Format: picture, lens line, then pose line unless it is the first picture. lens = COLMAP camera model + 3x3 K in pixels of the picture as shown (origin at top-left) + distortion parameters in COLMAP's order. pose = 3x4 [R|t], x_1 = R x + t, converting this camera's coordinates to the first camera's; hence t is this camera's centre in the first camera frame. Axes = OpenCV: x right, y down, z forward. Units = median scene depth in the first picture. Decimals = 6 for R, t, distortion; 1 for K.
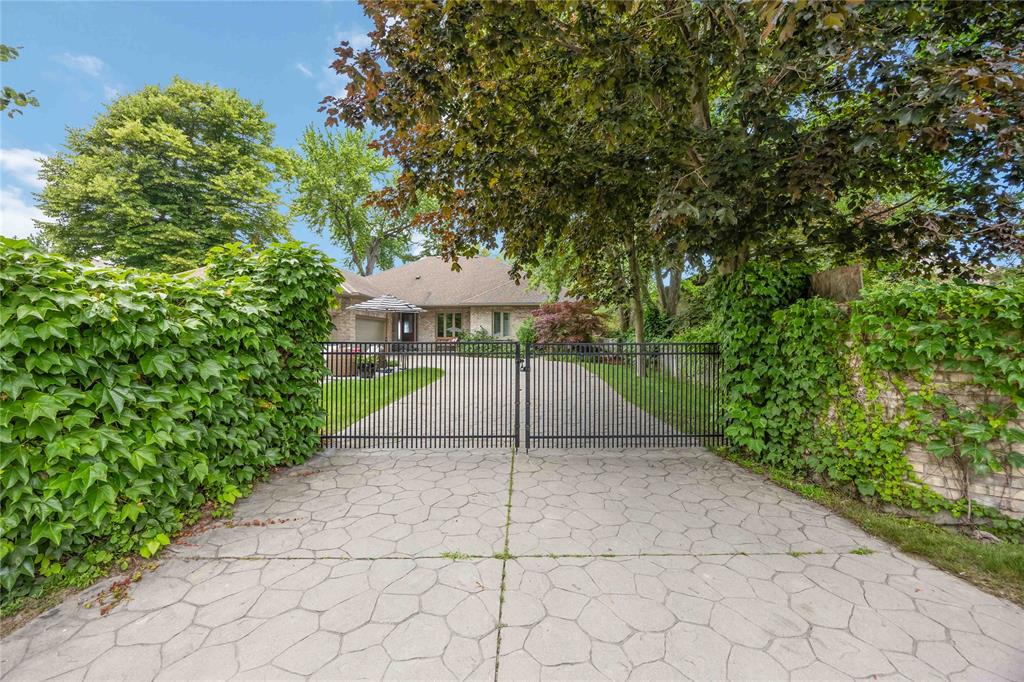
lens RADIAL K [[439.4, 0, 499.6], [0, 439.4, 337.8], [0, 0, 1]] dist [-0.000469, -0.000066]
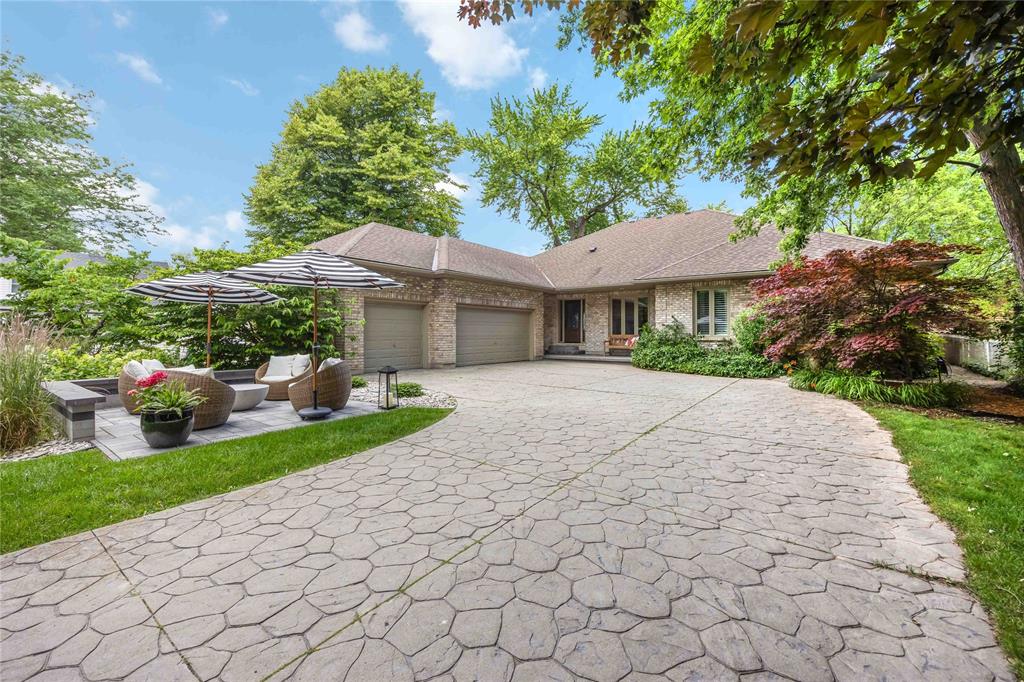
lens RADIAL K [[430.7, 0, 513.1], [0, 430.7, 326.8], [0, 0, 1]] dist [-0.001241, -0.000157]
pose [[0.848366, -0.010374, -0.529308, 0.082423], [0.005681, 0.999929, -0.010492, -0.007919], [0.529379, 0.005894, 0.848365, 0.389560]]
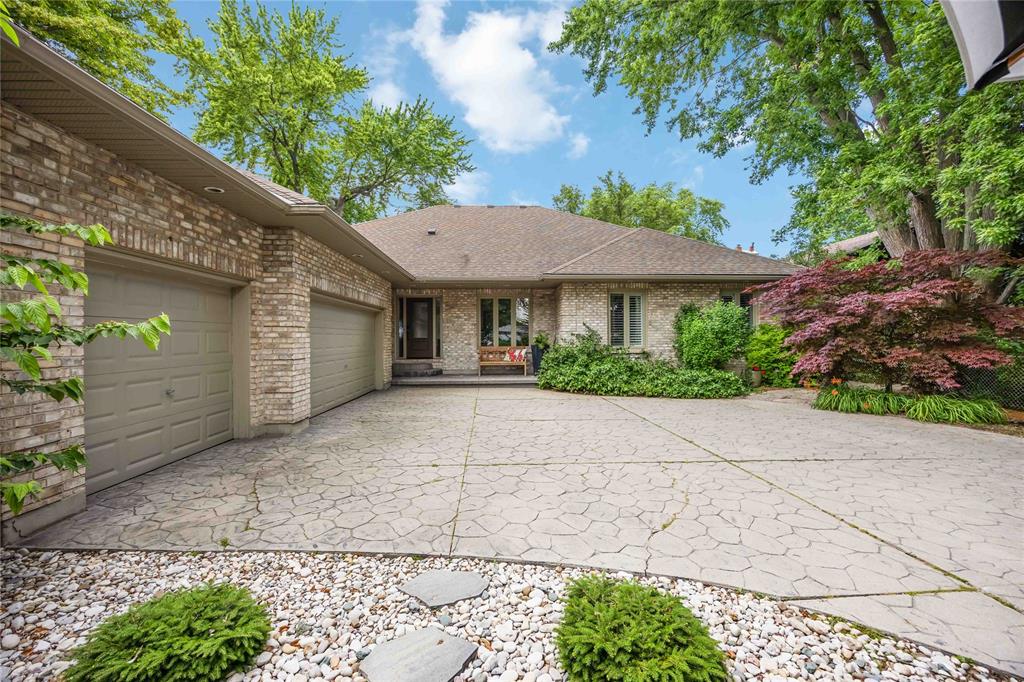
lens RADIAL K [[430.7, 0, 513.1], [0, 430.7, 326.8], [0, 0, 1]] dist [-0.001241, -0.000157]
pose [[0.991389, -0.006927, 0.130765, -0.181005], [0.009719, 0.999738, -0.020721, -0.014377], [-0.130588, 0.021813, 0.991197, 0.546266]]
